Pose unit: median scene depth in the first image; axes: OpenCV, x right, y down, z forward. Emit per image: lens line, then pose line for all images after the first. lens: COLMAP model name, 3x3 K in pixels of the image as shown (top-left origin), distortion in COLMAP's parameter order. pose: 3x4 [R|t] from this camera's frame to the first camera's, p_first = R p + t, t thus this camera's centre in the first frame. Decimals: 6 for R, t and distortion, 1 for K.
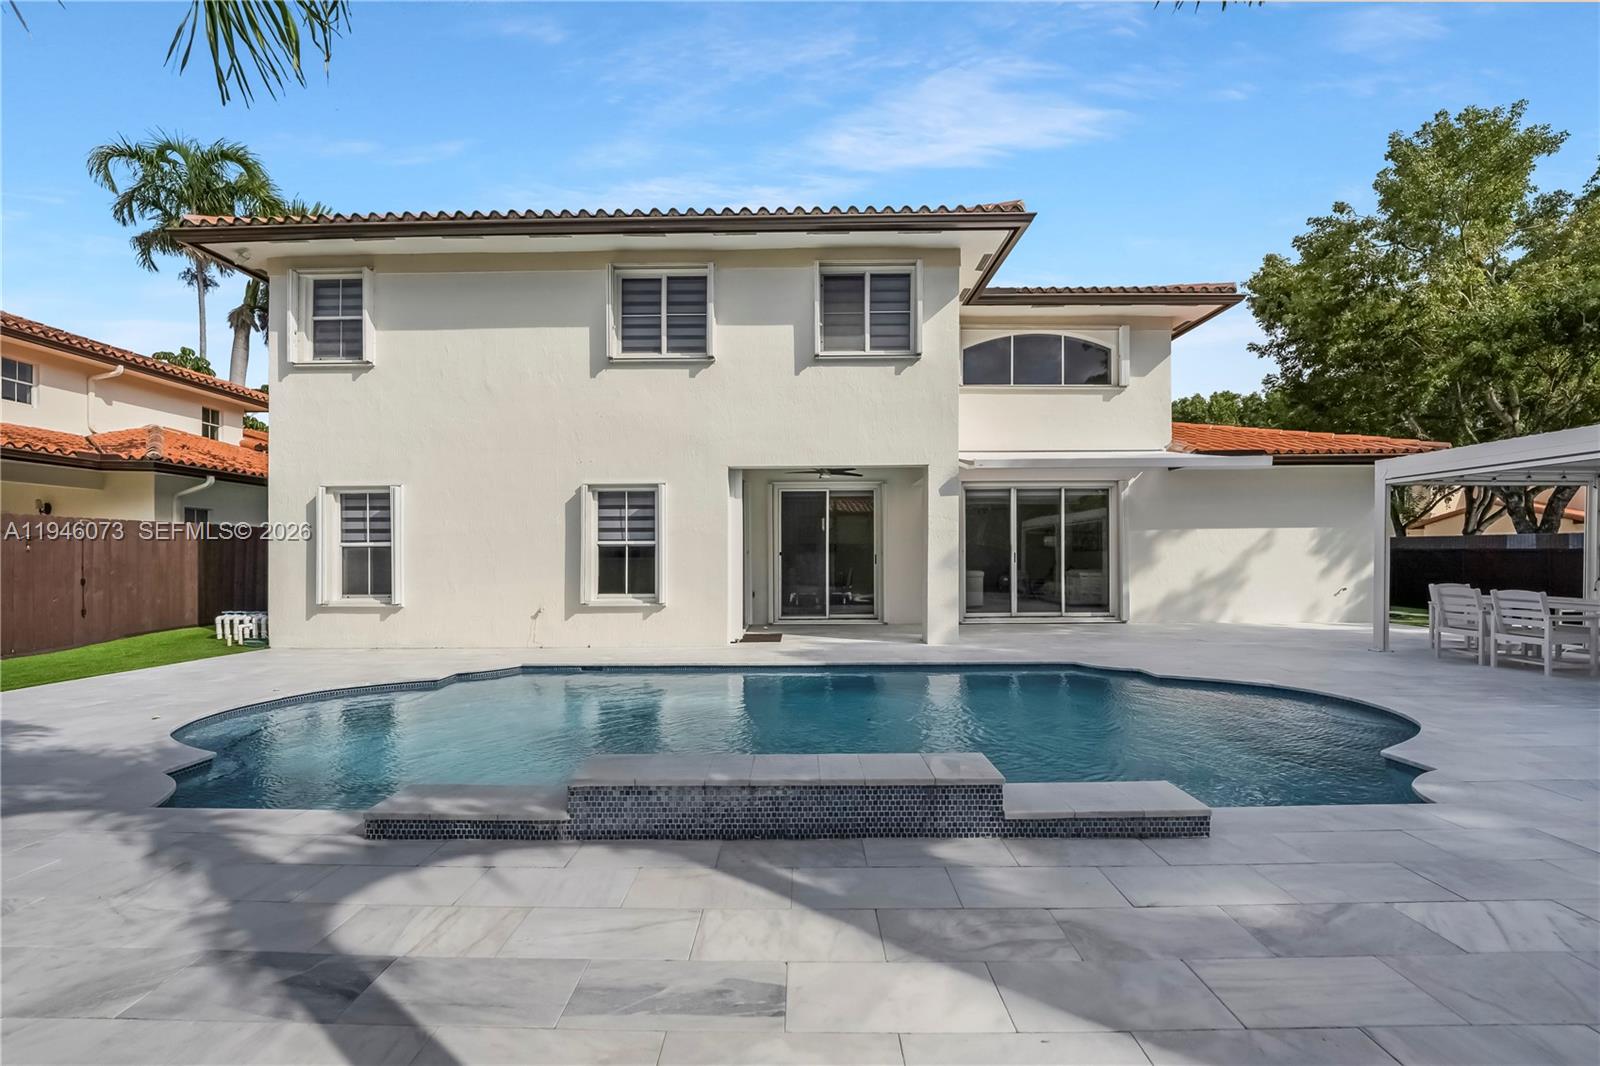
lens RADIAL K [[654.7, 0, 800.4], [0, 654.7, 529.3], [0, 0, 1]] dist [-0.011784, -0.000155]
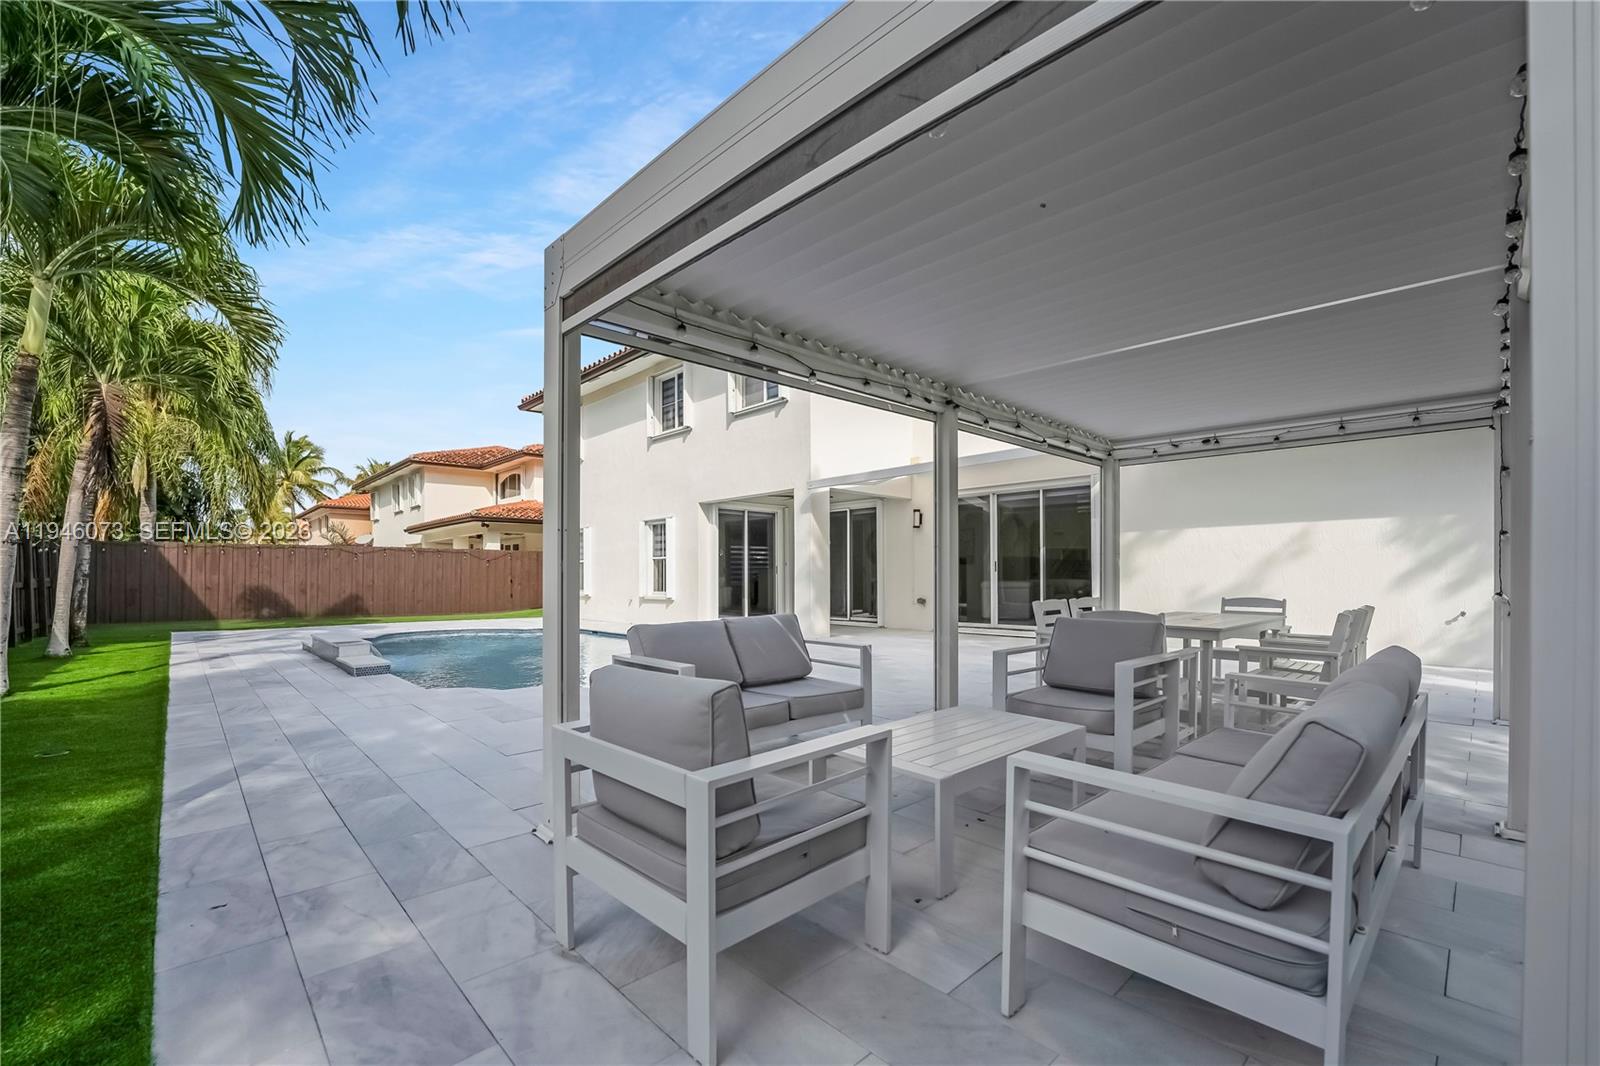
lens RADIAL K [[667.6, 0, 802.3], [0, 667.6, 537.0], [0, 0, 1]] dist [-0.010027, -0.000562]
pose [[0.697162, -0.039284, -0.715837, 1.052600], [0.029417, 0.999224, -0.026187, 0.021672], [0.716310, -0.002801, 0.697777, 0.161362]]
